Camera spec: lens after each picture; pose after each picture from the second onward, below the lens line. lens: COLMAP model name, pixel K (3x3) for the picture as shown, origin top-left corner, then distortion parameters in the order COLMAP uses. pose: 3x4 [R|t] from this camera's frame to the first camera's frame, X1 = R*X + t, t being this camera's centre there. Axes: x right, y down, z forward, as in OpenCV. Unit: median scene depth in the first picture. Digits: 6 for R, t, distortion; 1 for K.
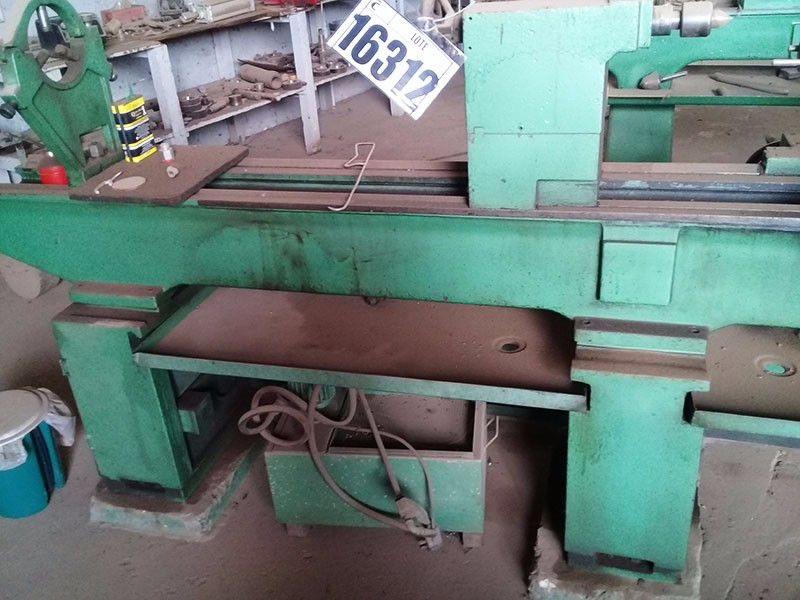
lens RADIAL K [[725.8, 0, 400.0], [0, 725.8, 300.0], [0, 0, 1]] dist [0.083437, -0.157548]
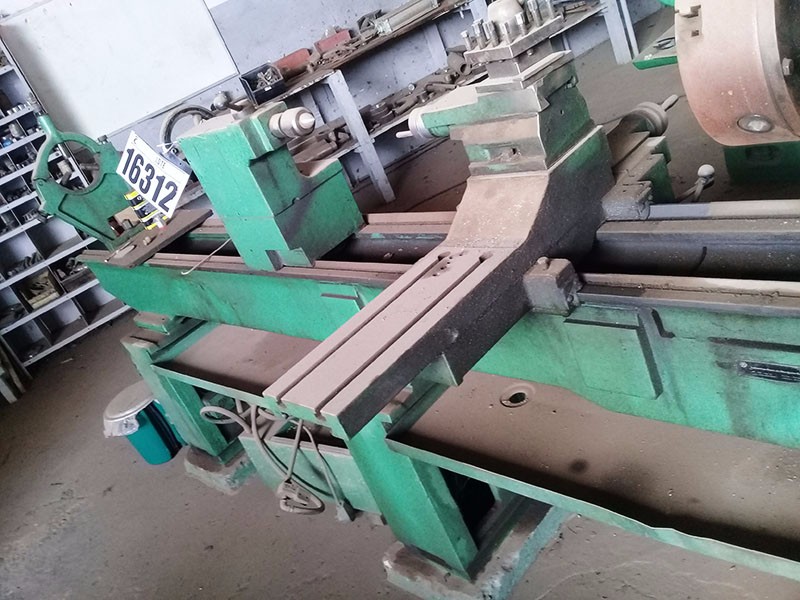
lens RADIAL K [[725.8, 0, 400.0], [0, 725.8, 300.0], [0, 0, 1]] dist [0.083437, -0.157548]
pose [[0.850282, -0.029244, -0.525514, 0.854258], [0.076052, 0.994803, 0.067692, -0.120432], [0.520803, -0.097524, 0.848088, 0.040246]]
